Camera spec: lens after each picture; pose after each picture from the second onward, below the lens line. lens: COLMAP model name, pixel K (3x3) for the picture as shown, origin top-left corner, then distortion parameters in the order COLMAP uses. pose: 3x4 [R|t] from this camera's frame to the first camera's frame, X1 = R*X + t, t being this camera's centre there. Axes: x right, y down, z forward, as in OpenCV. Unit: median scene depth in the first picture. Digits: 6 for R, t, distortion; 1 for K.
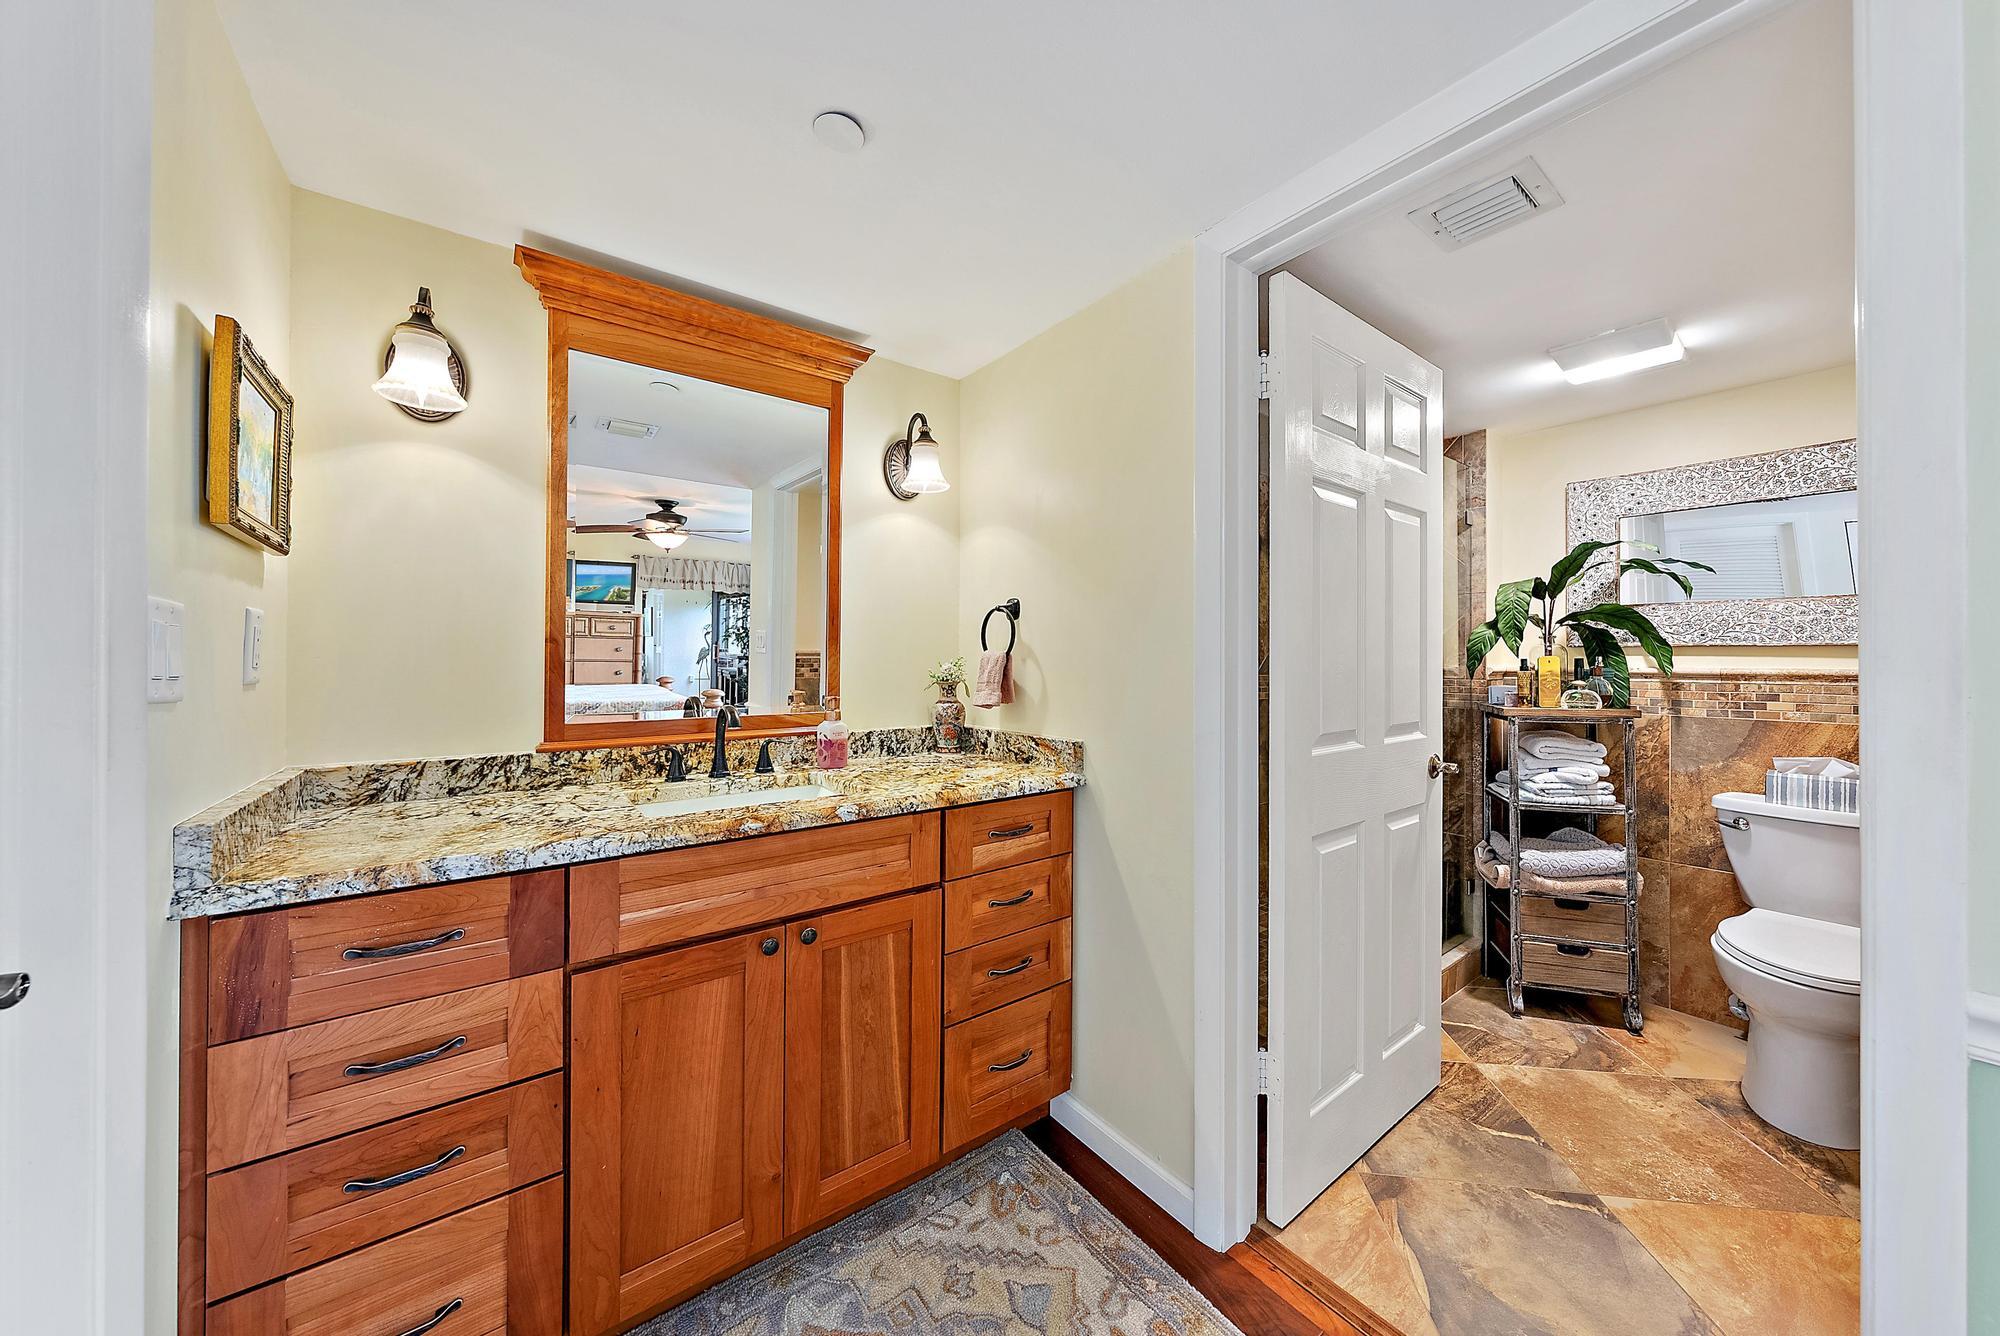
lens RADIAL K [[671.5, 0, 1005.5], [0, 671.5, 662.2], [0, 0, 1]] dist [0.000162, 0.000046]
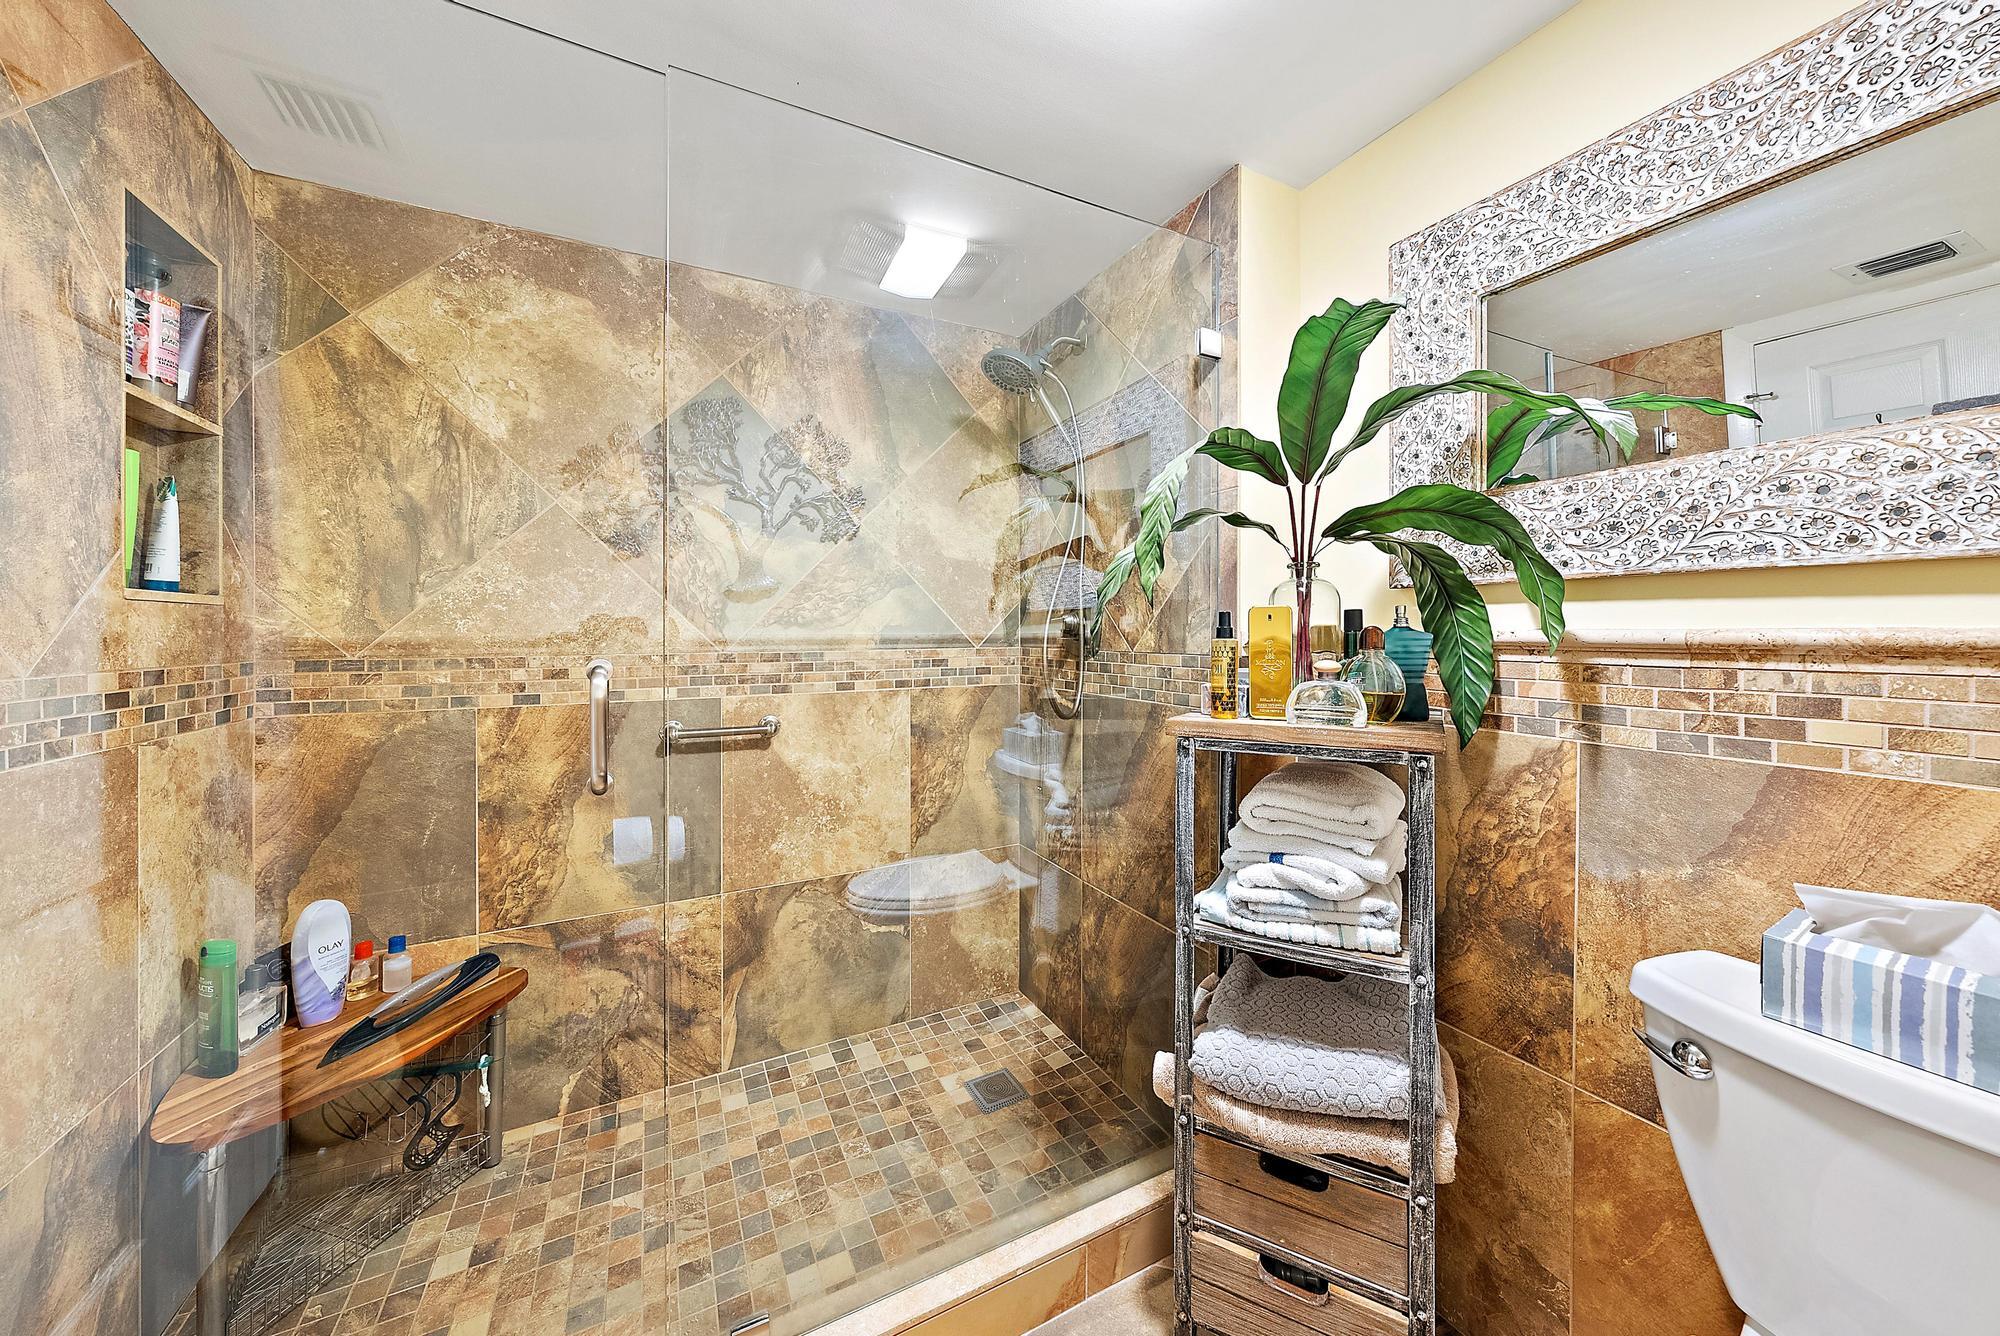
lens RADIAL K [[680.6, 0, 997.5], [0, 680.6, 642.8], [0, 0, 1]] dist [-0.001165, -0.000095]
pose [[0.985372, -0.003429, -0.170382, 0.716229], [0.005506, 0.999916, 0.011721, 0.009691], [0.170328, -0.012487, 0.985308, 0.525599]]
